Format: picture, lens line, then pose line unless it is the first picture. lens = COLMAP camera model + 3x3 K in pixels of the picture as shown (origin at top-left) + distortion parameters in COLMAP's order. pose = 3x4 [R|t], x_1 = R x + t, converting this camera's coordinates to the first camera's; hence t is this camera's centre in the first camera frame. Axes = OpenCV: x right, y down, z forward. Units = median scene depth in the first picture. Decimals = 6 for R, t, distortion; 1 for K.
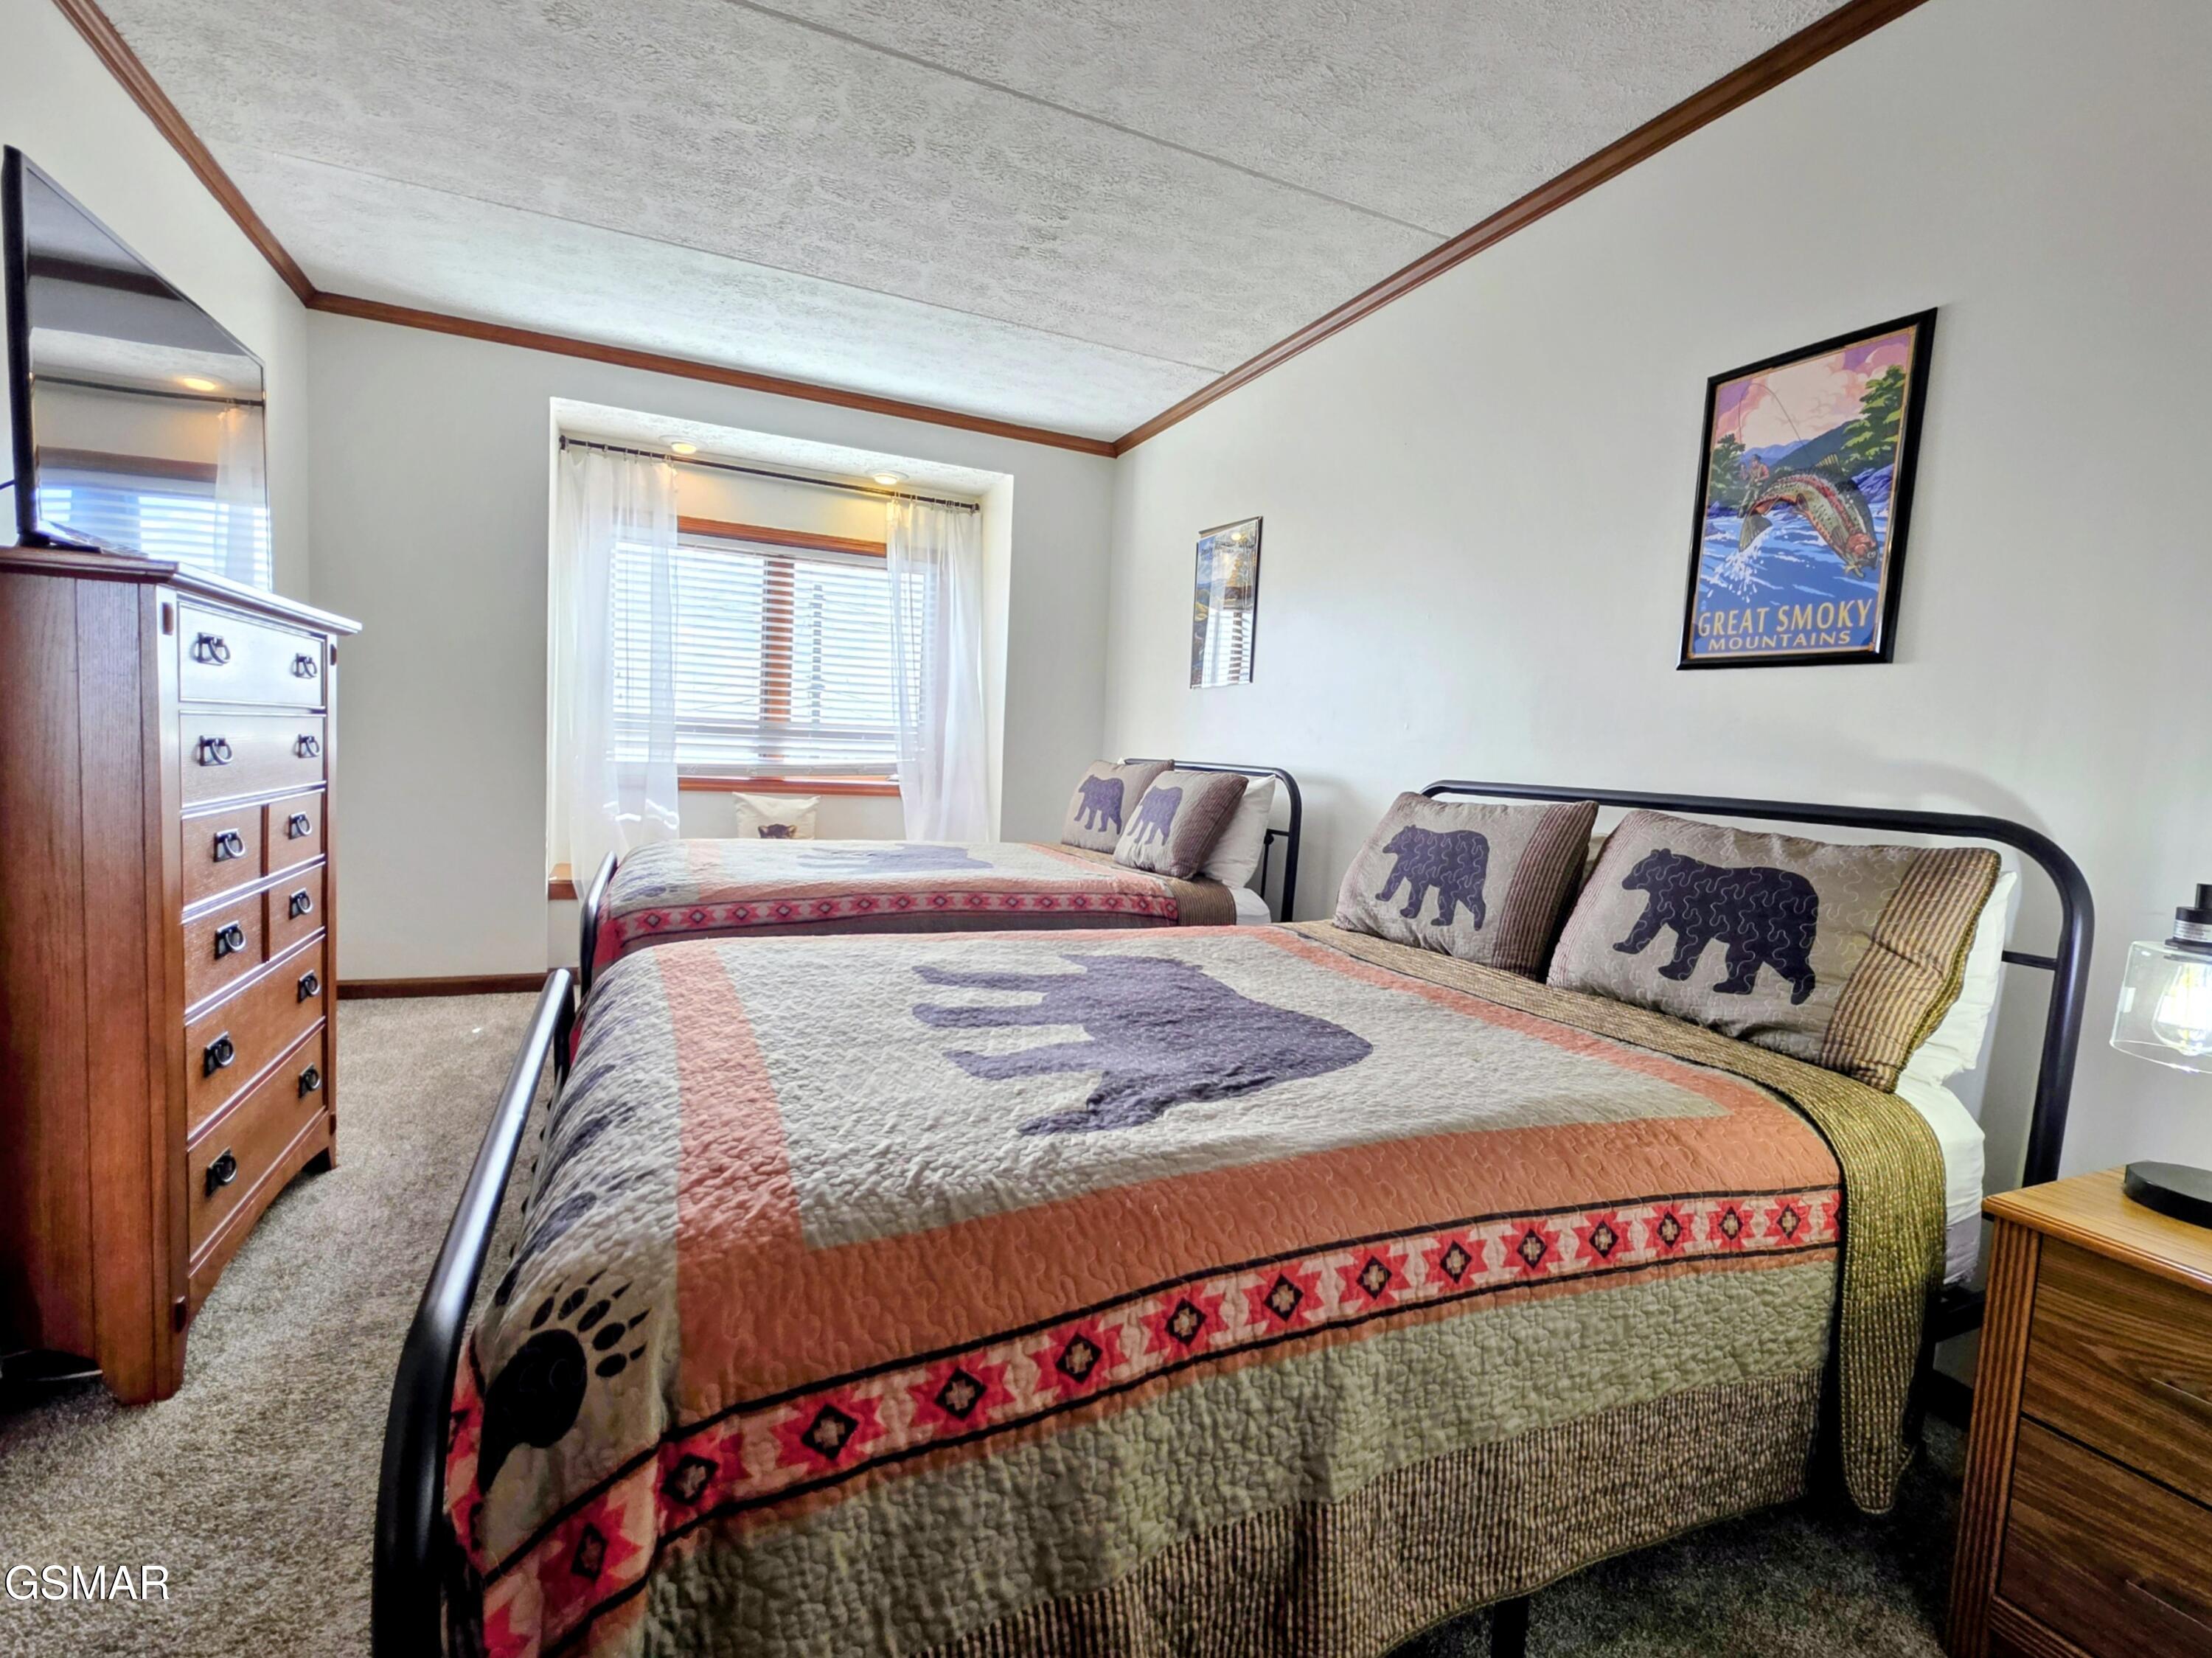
lens RADIAL K [[1016.1, 0, 1100.0], [0, 1016.1, 826.5], [0, 0, 1]] dist [-0.001597, -0.000711]
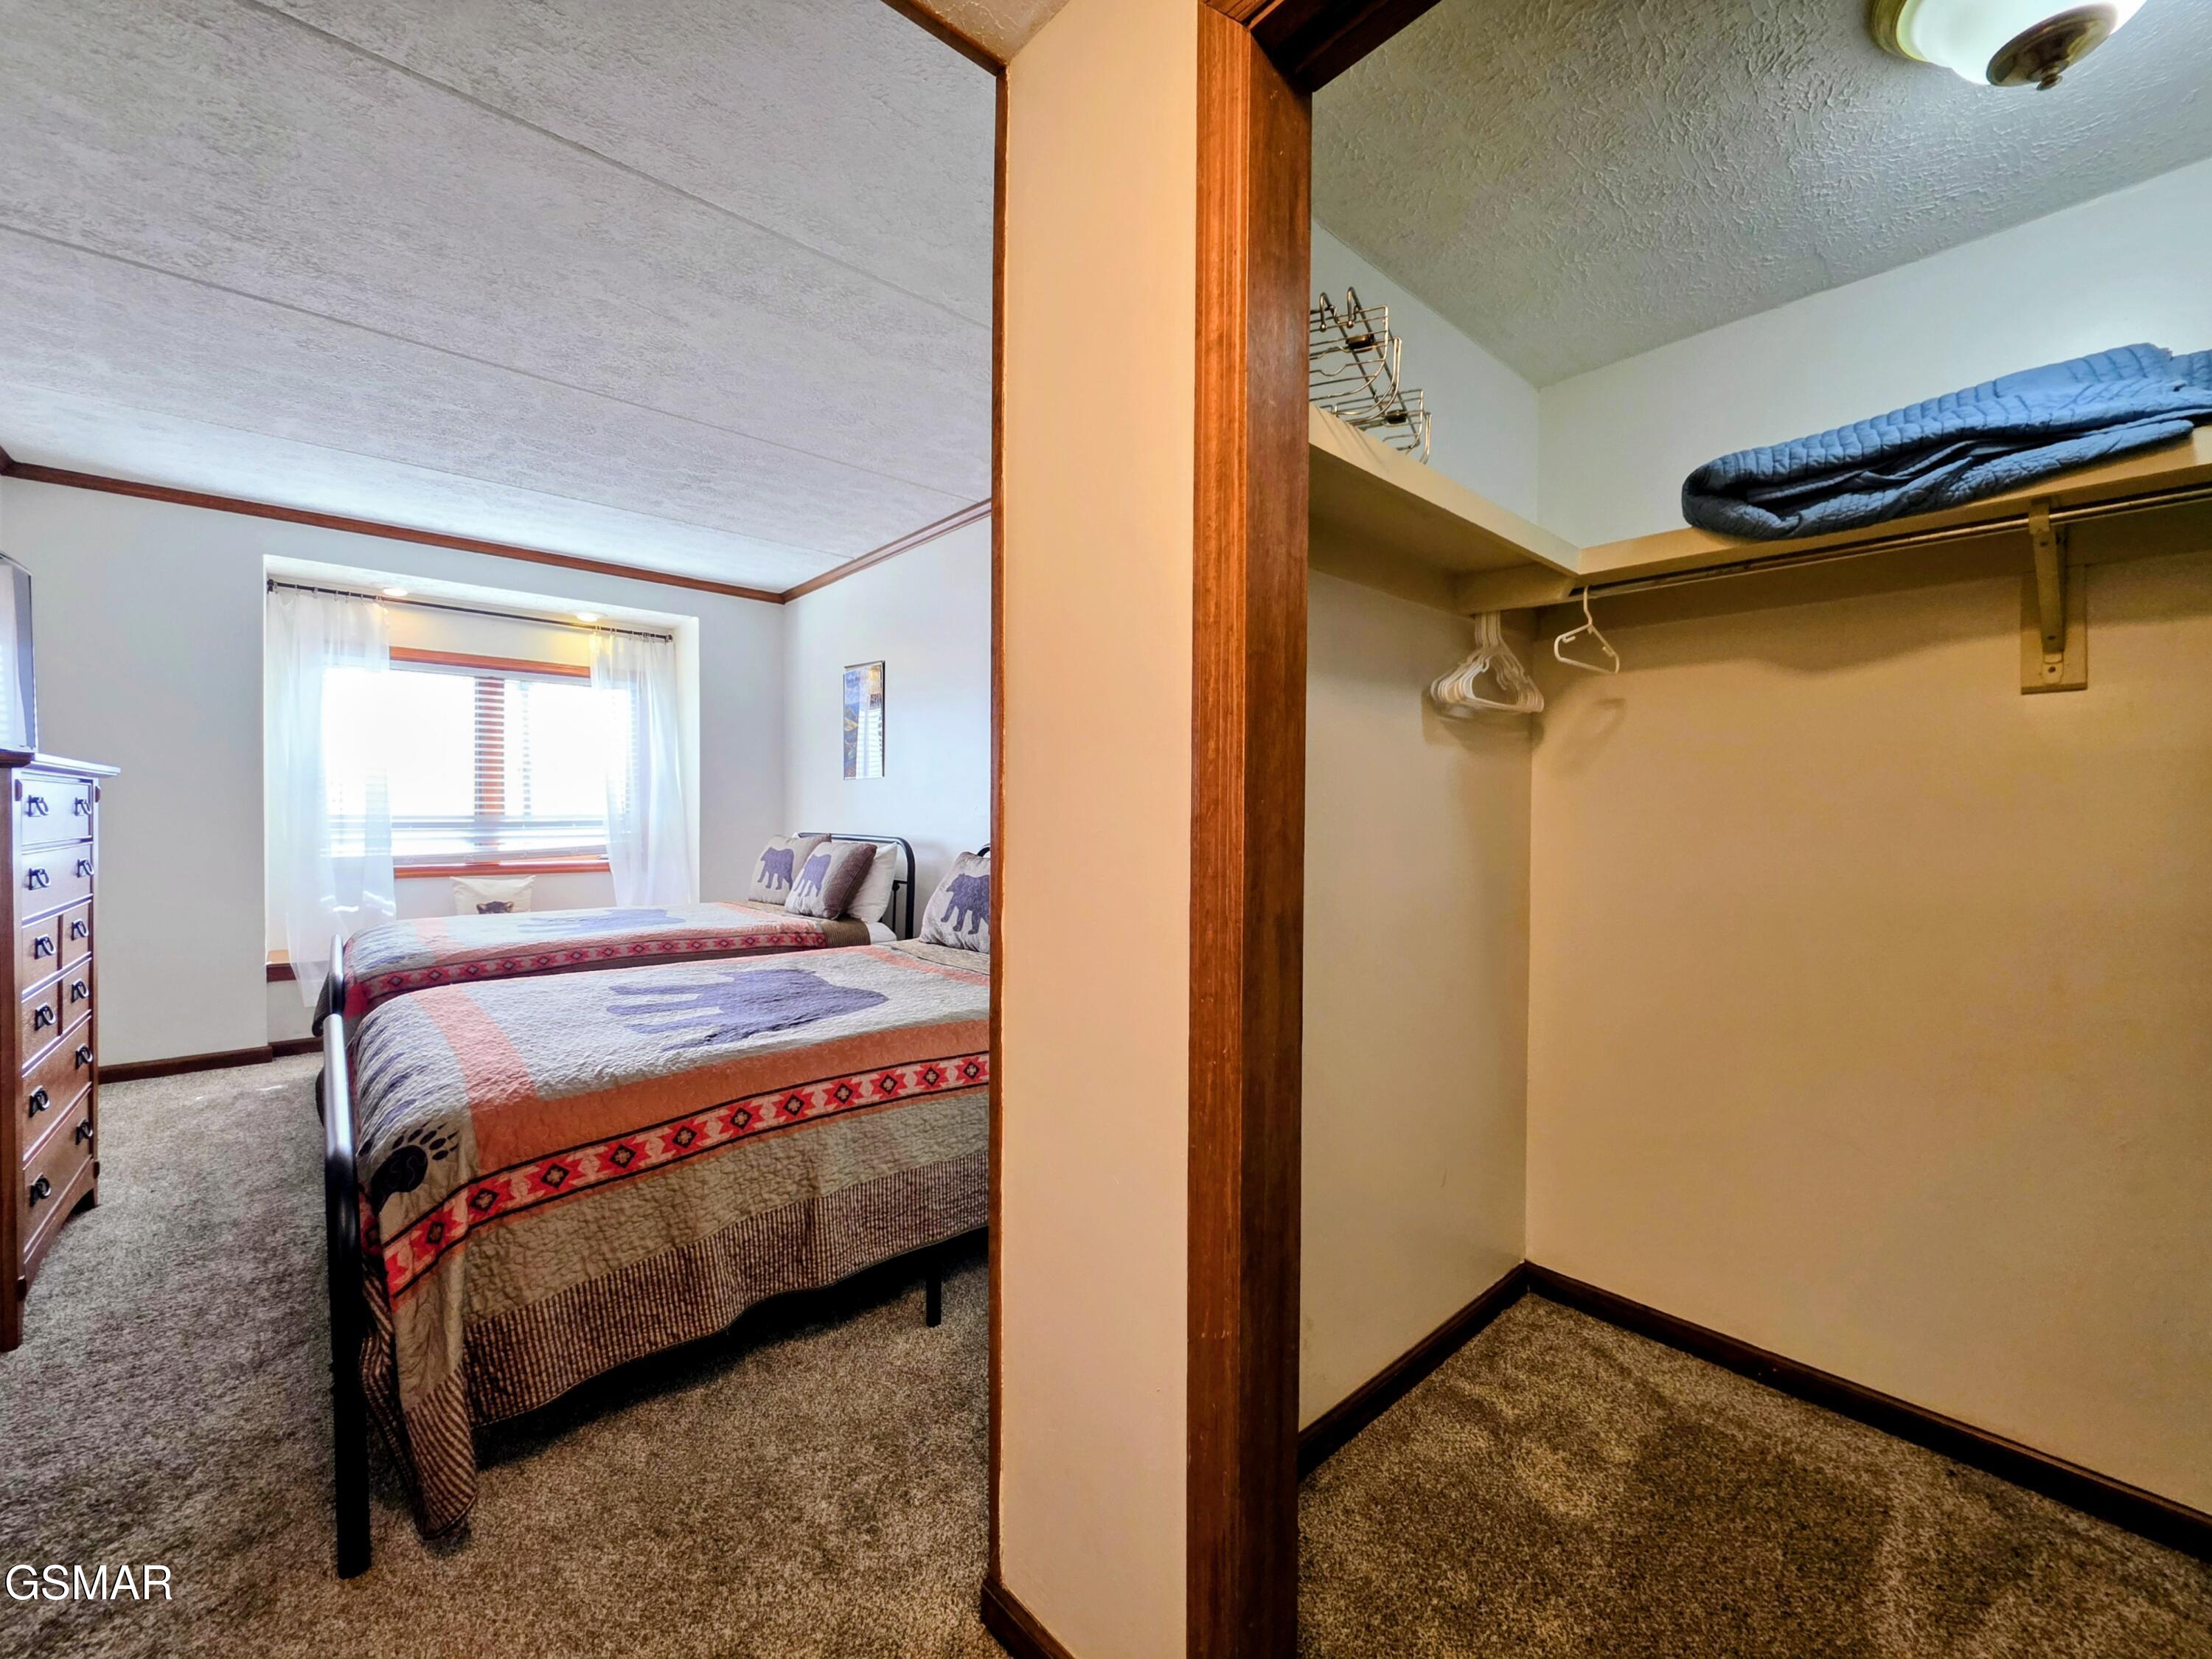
lens RADIAL K [[915.9, 0, 1122.1], [0, 915.9, 821.0], [0, 0, 1]] dist [0.000762, -0.000671]
pose [[0.952857, -0.046664, 0.299810, 0.127572], [0.063383, 0.996916, -0.046281, -0.000707], [-0.296725, 0.063102, 0.952876, -0.481841]]
